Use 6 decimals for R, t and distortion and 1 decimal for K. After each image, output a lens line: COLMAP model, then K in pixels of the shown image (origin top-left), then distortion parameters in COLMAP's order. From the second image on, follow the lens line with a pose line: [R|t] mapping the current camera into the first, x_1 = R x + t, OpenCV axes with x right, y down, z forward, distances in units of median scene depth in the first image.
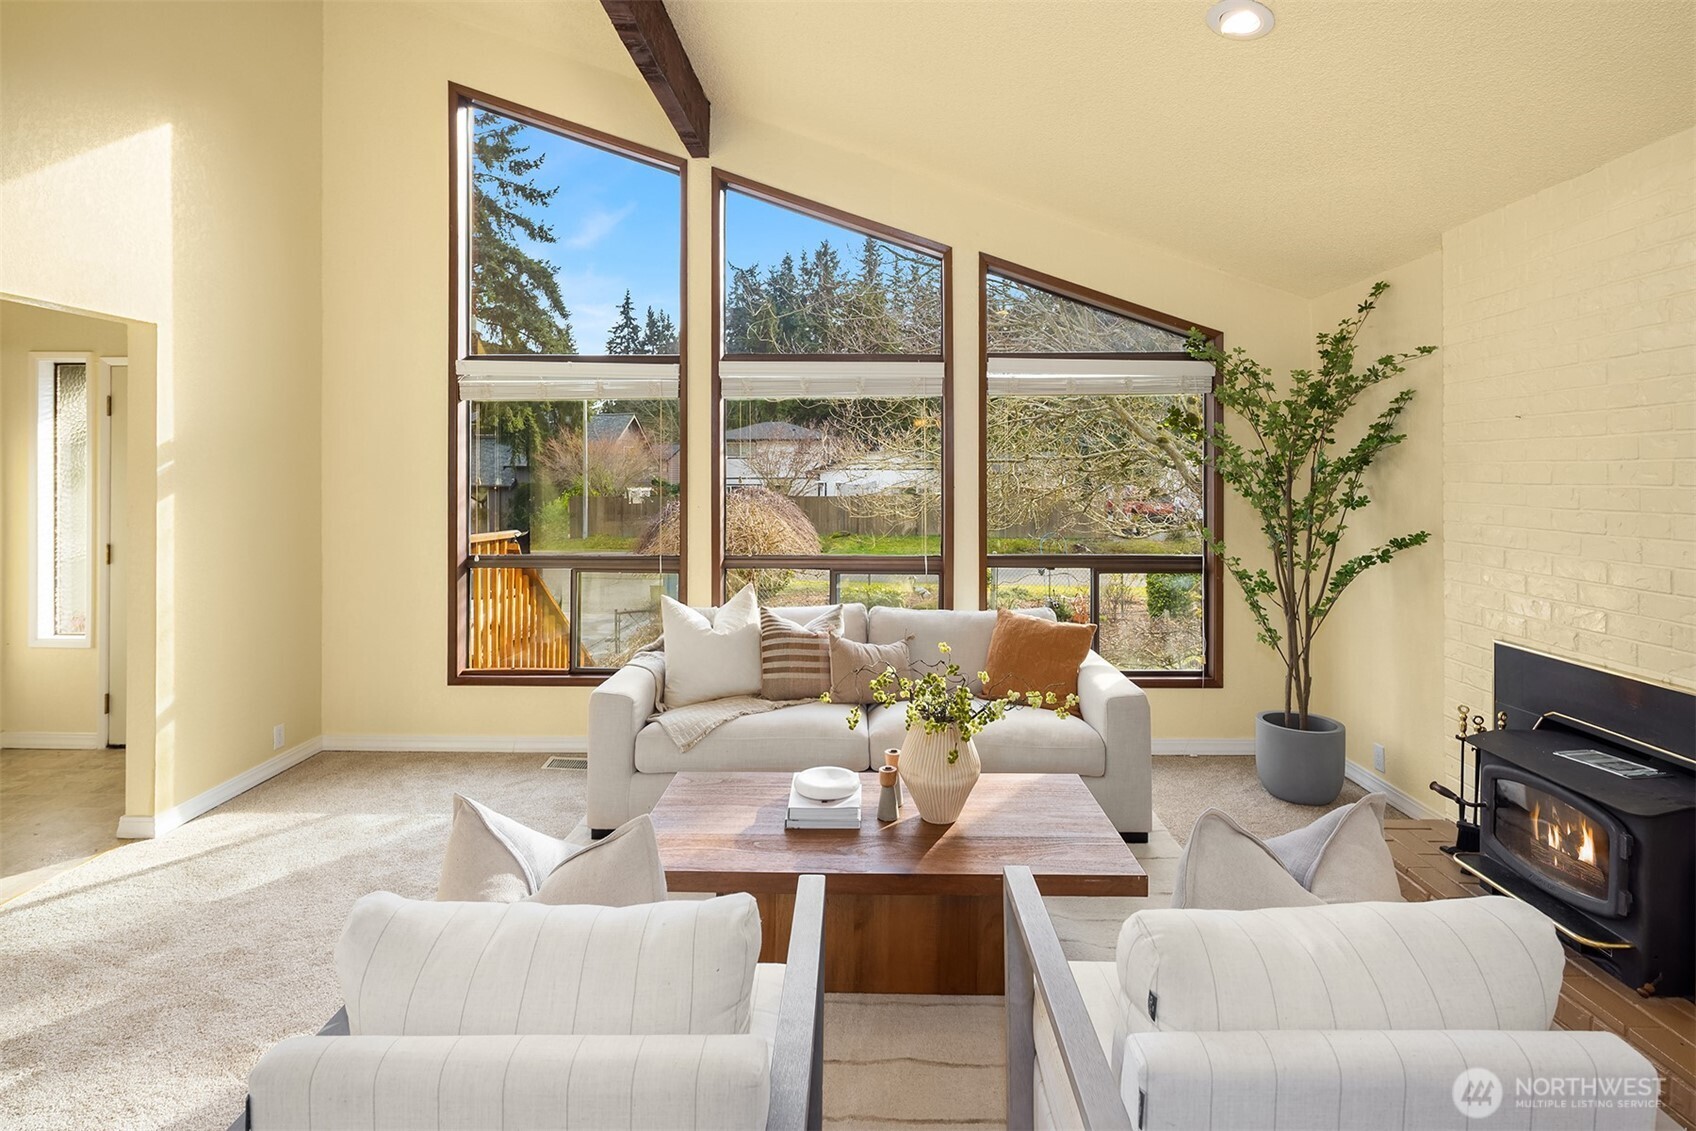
lens RADIAL K [[829.1, 0, 847.6], [0, 829.1, 479.9], [0, 0, 1]] dist [0.002386, -0.000783]
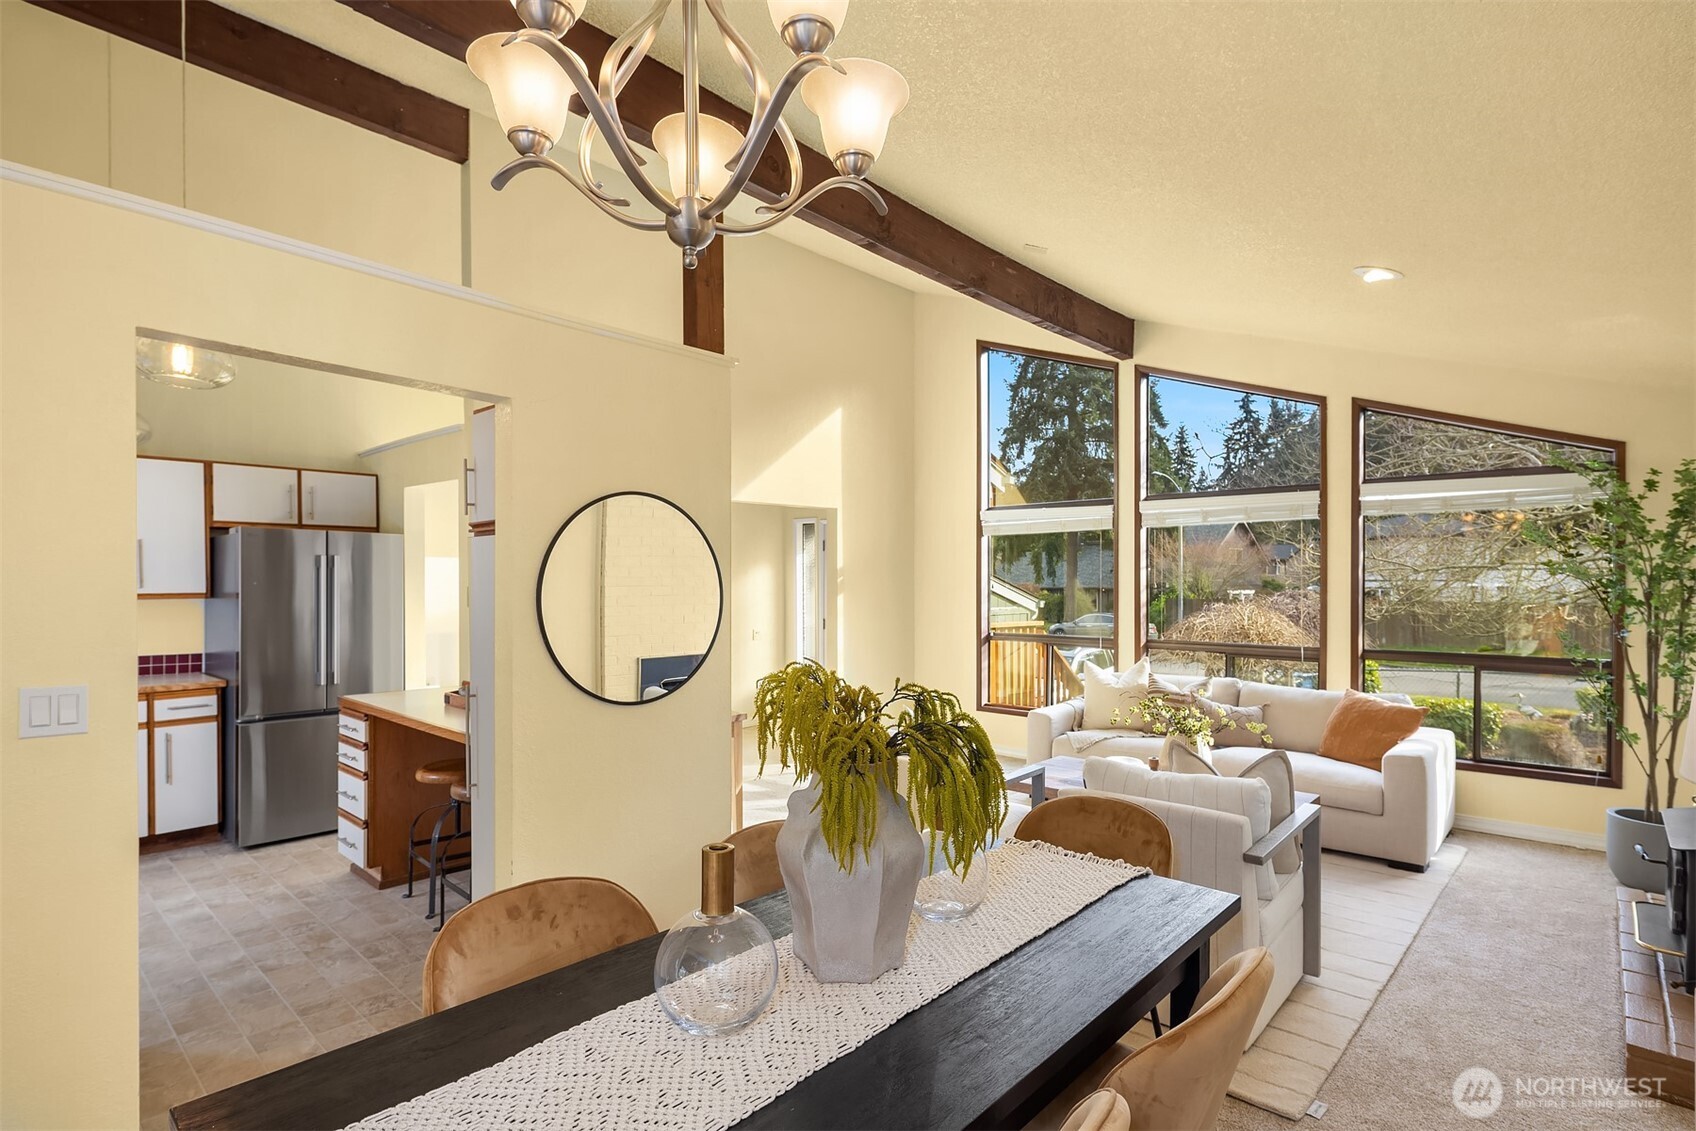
lens RADIAL K [[827.7, 0, 848.7], [0, 827.7, 588.4], [0, 0, 1]] dist [-0.000049, -0.000079]
pose [[0.754064, 0.004293, -0.656787, 0.397199], [0.000331, 0.999976, 0.006917, -0.004671], [0.656801, -0.005433, 0.754044, -0.390135]]
